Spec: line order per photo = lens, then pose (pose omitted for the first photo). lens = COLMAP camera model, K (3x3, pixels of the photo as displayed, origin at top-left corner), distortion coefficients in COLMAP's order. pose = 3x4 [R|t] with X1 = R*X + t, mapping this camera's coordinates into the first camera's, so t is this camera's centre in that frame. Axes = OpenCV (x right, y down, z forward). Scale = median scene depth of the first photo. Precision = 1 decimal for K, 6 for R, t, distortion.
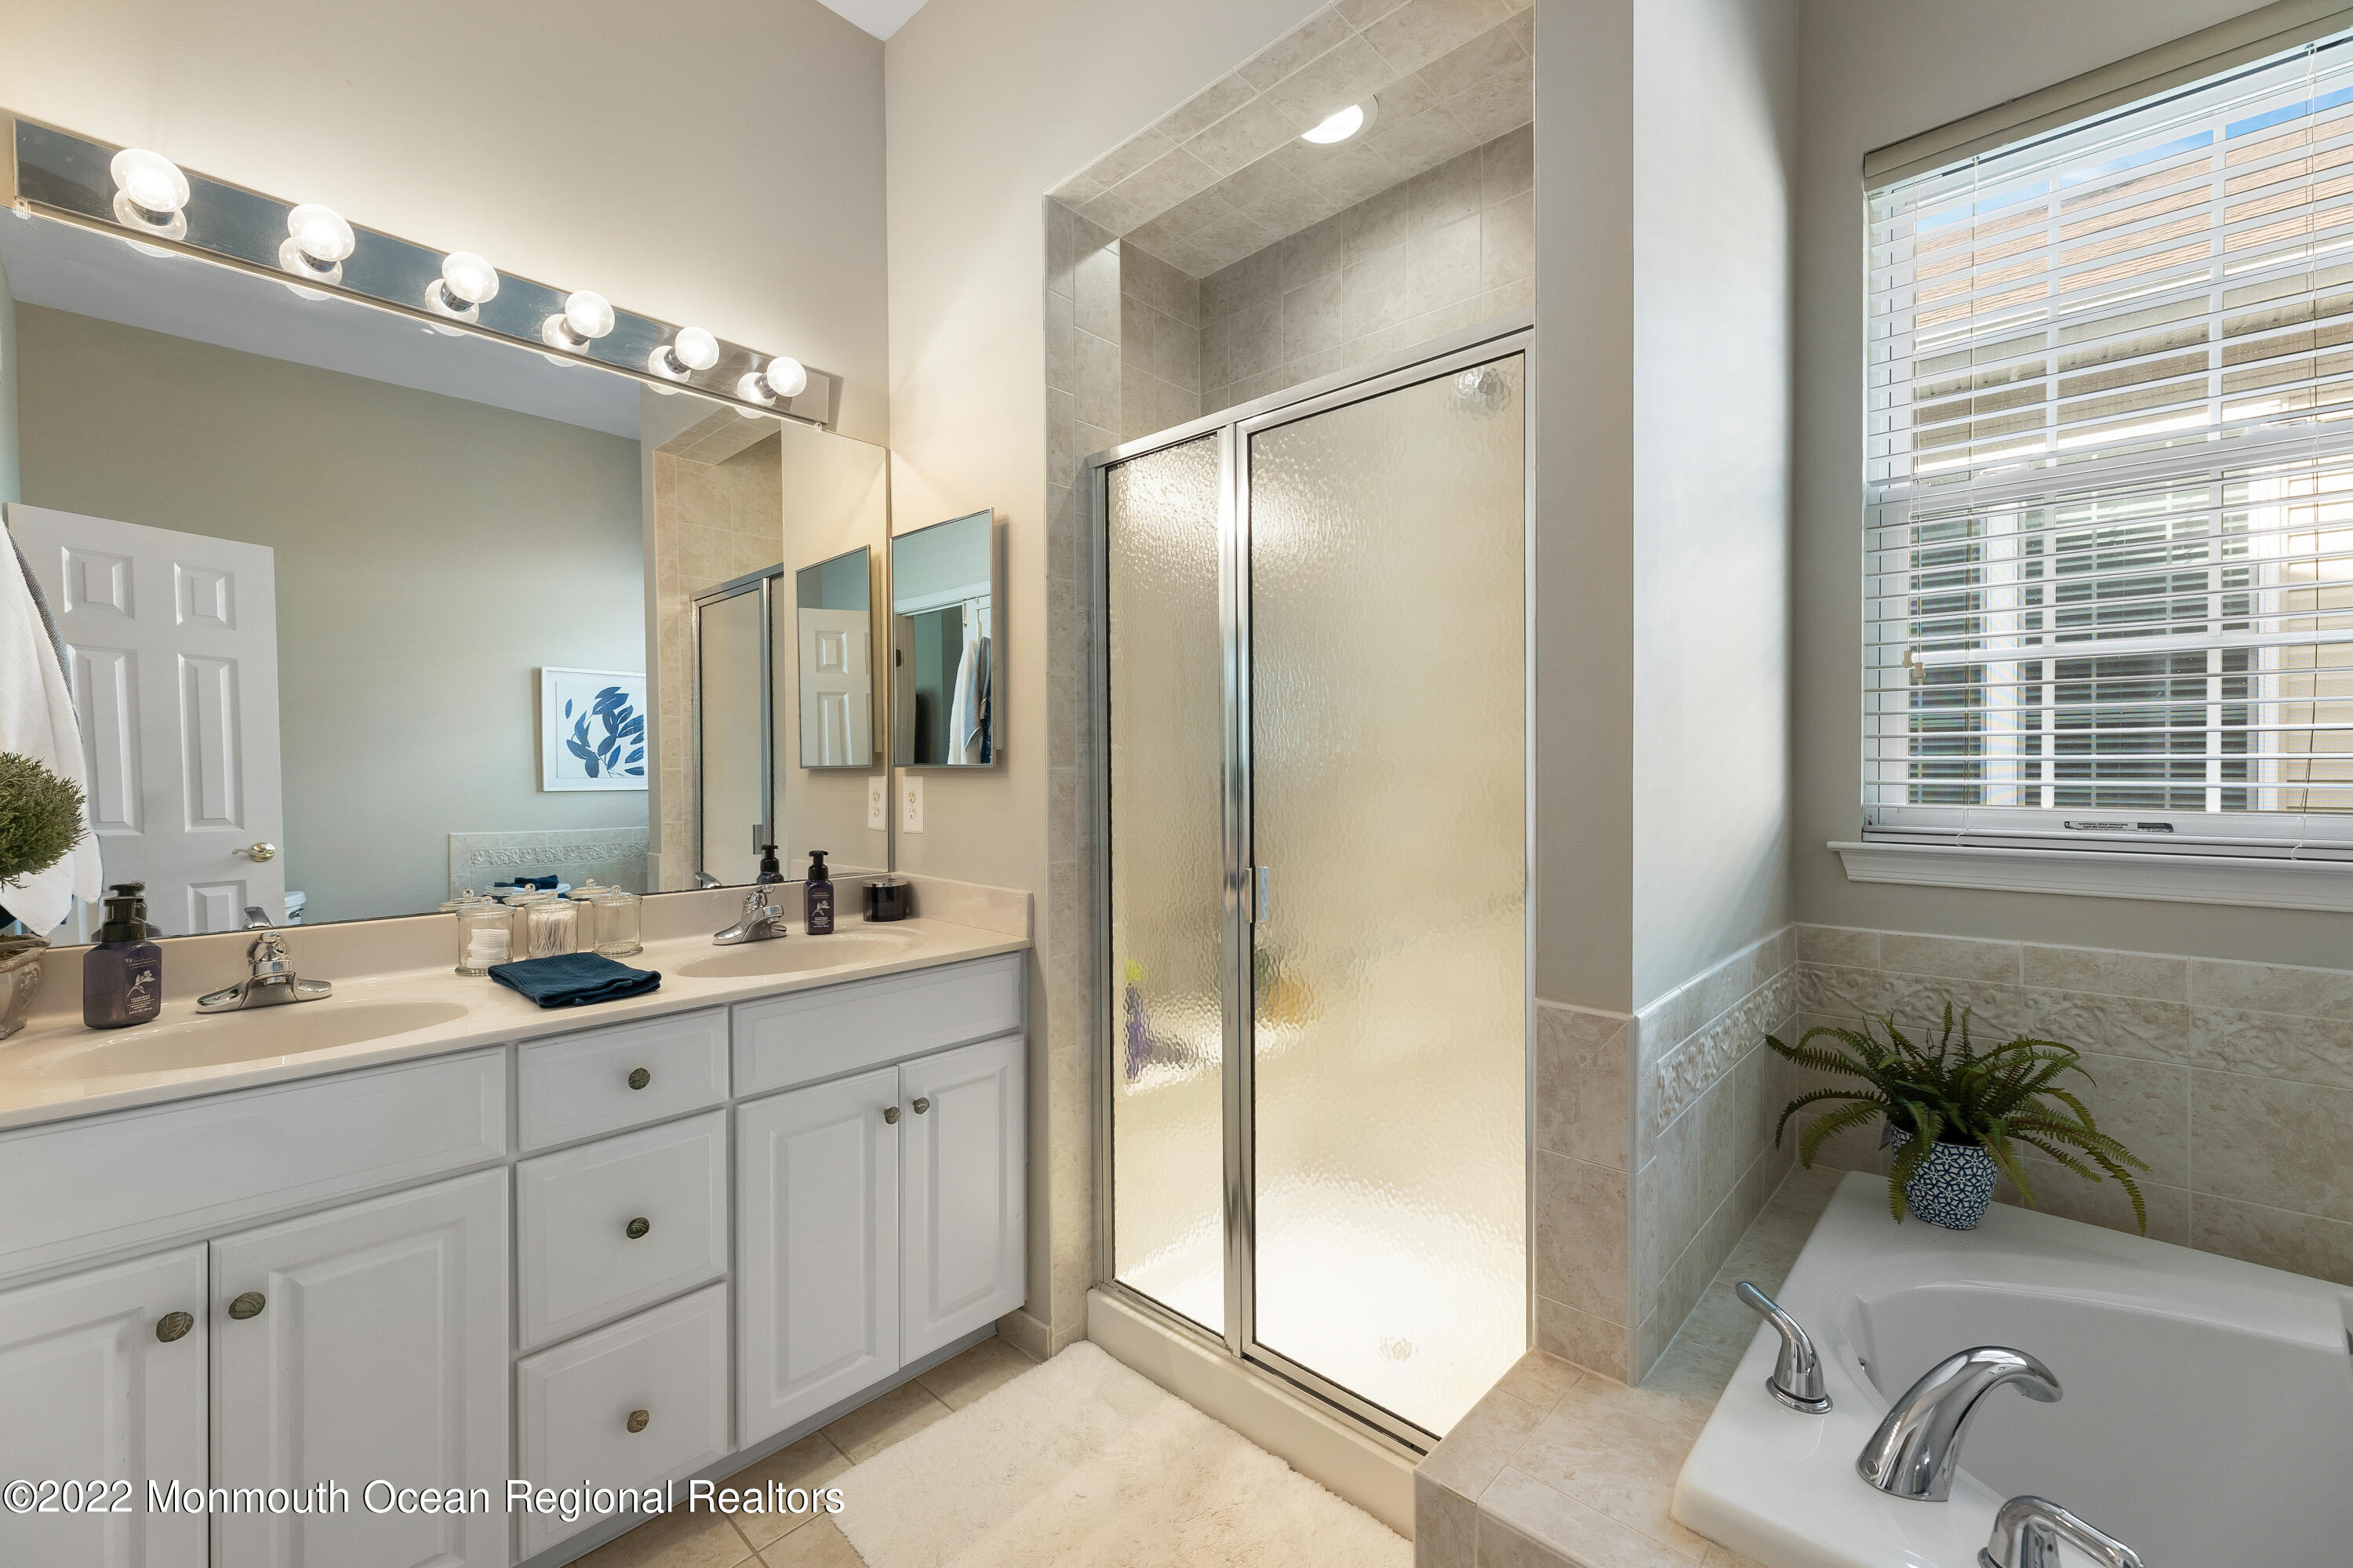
lens RADIAL K [[954.8, 0, 1178.3], [0, 954.8, 781.3], [0, 0, 1]] dist [0.001325, 0.000104]
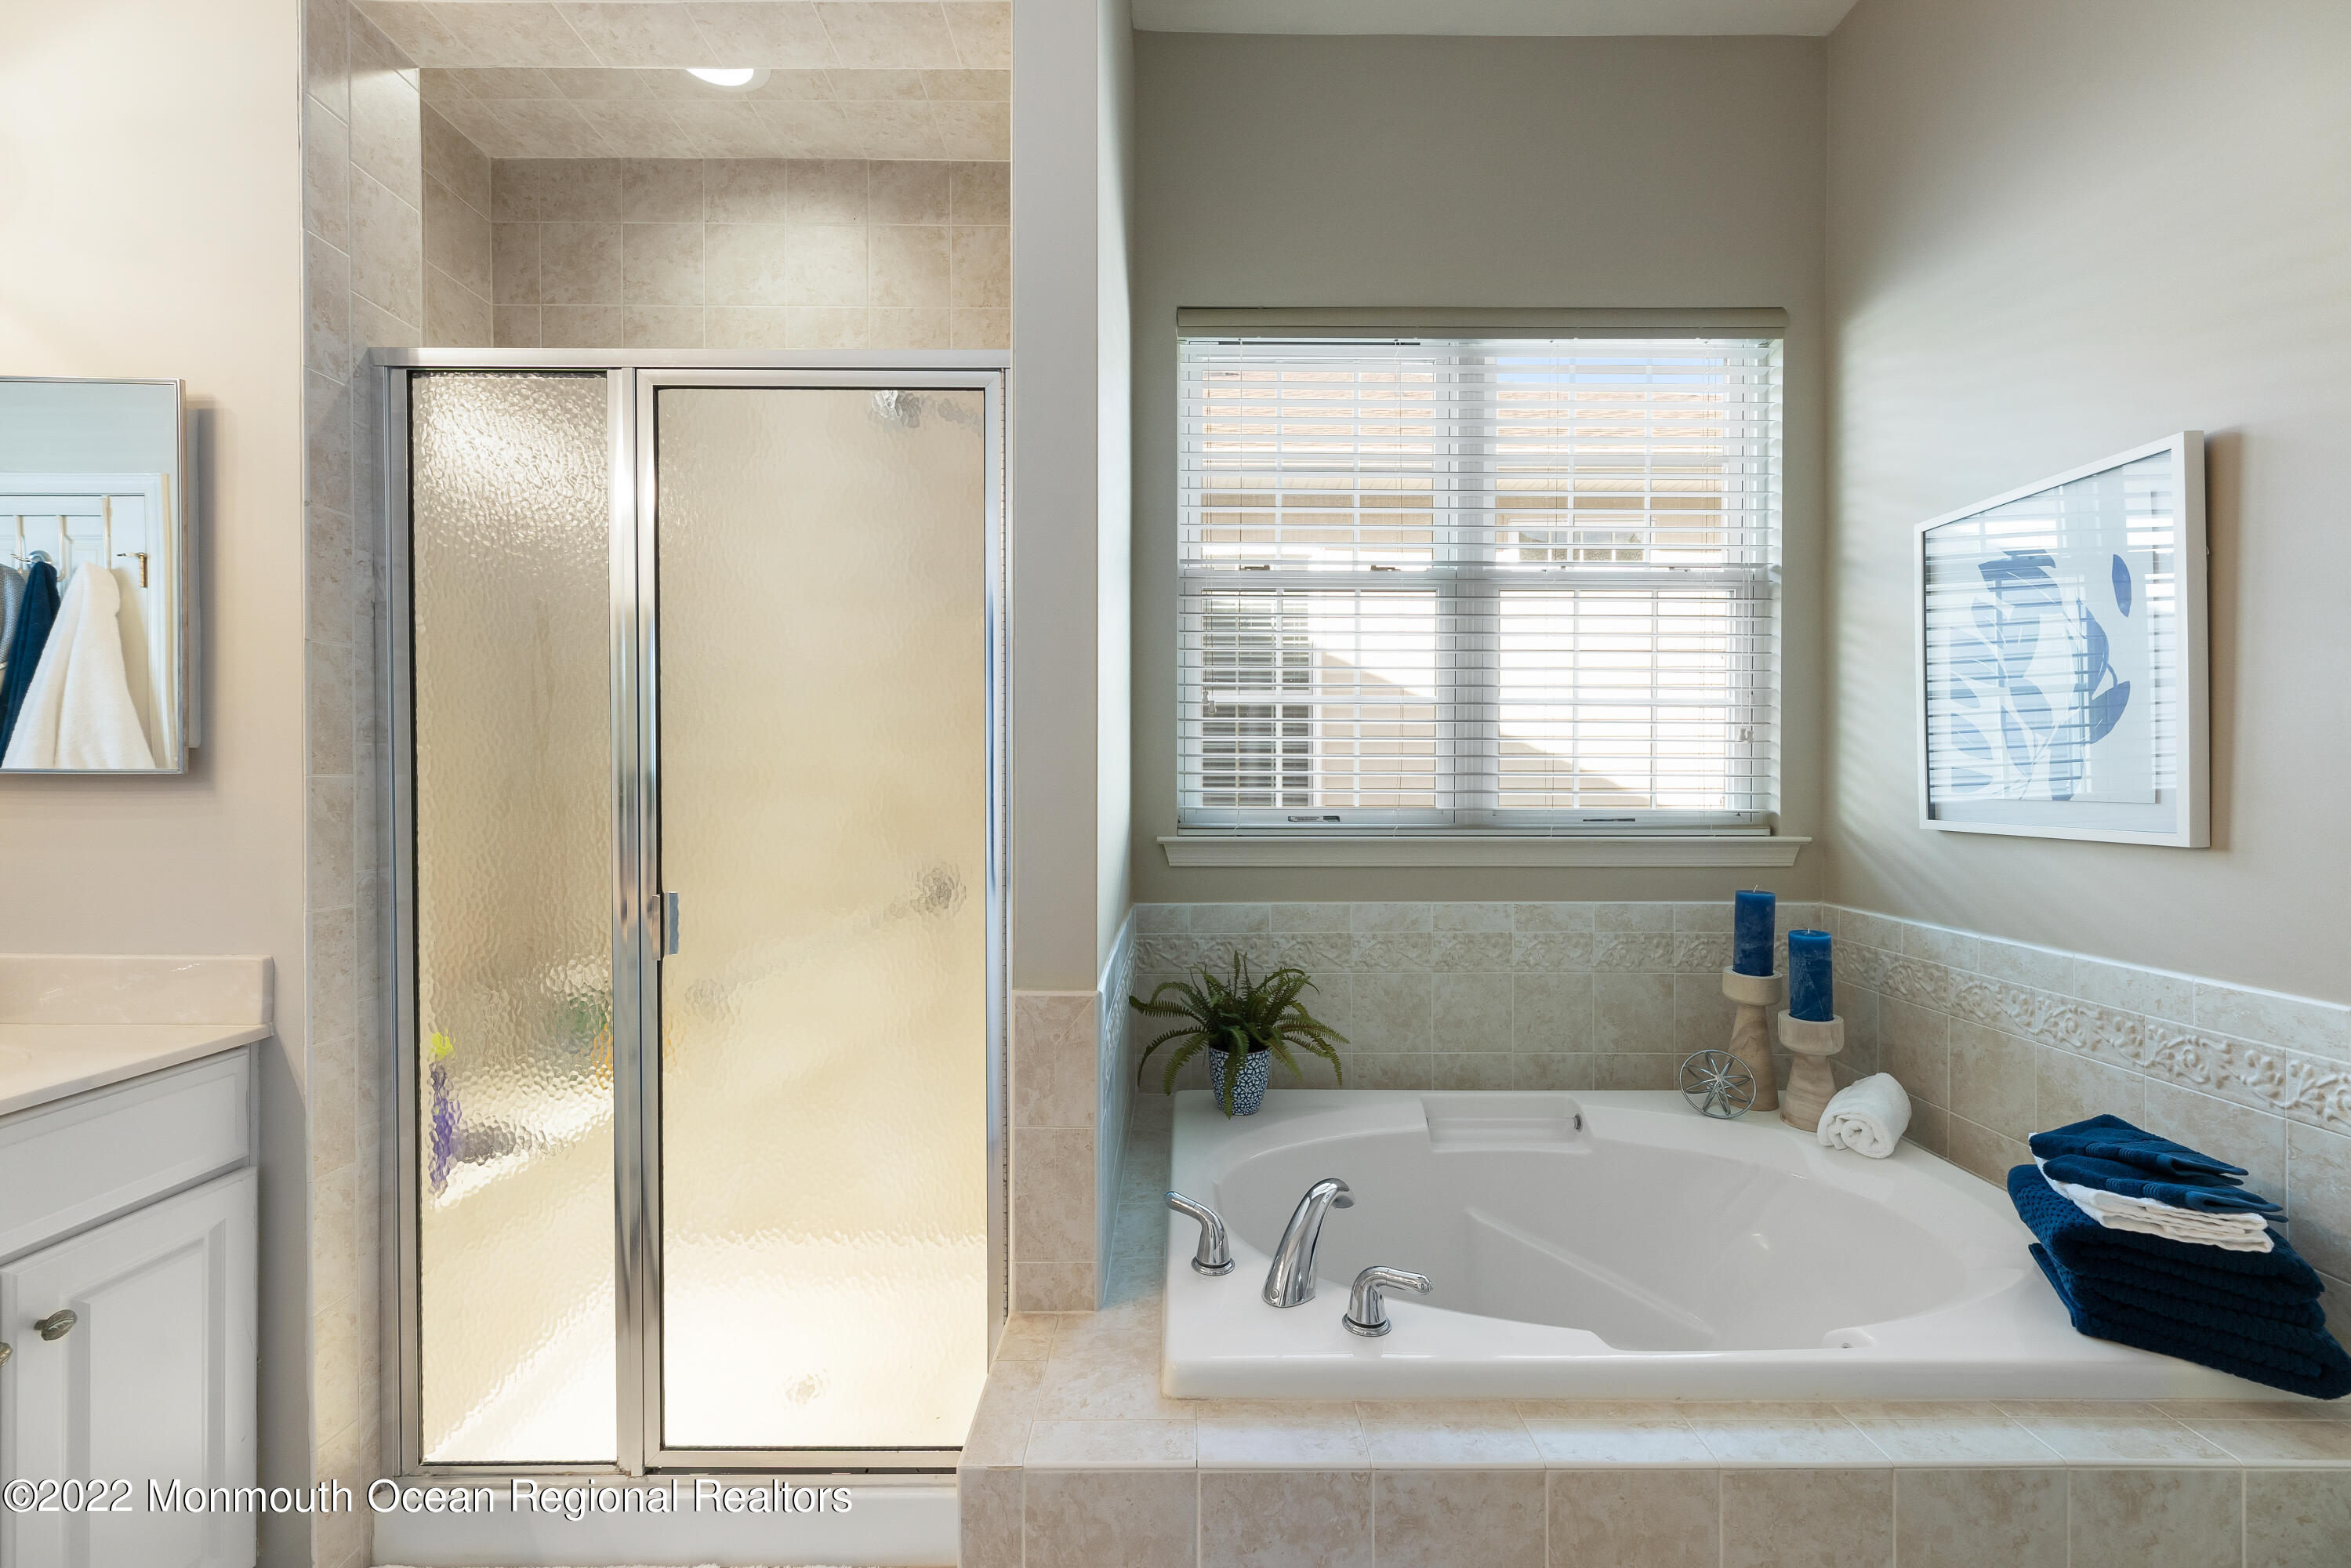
lens RADIAL K [[954.0, 0, 1177.3], [0, 954.0, 788.4], [0, 0, 1]] dist [0.001325, 0.000104]
pose [[0.726024, -0.003393, 0.687661, -0.166543], [0.005827, 0.999982, -0.001218, -0.000079], [-0.687645, 0.004892, 0.726031, 0.057638]]
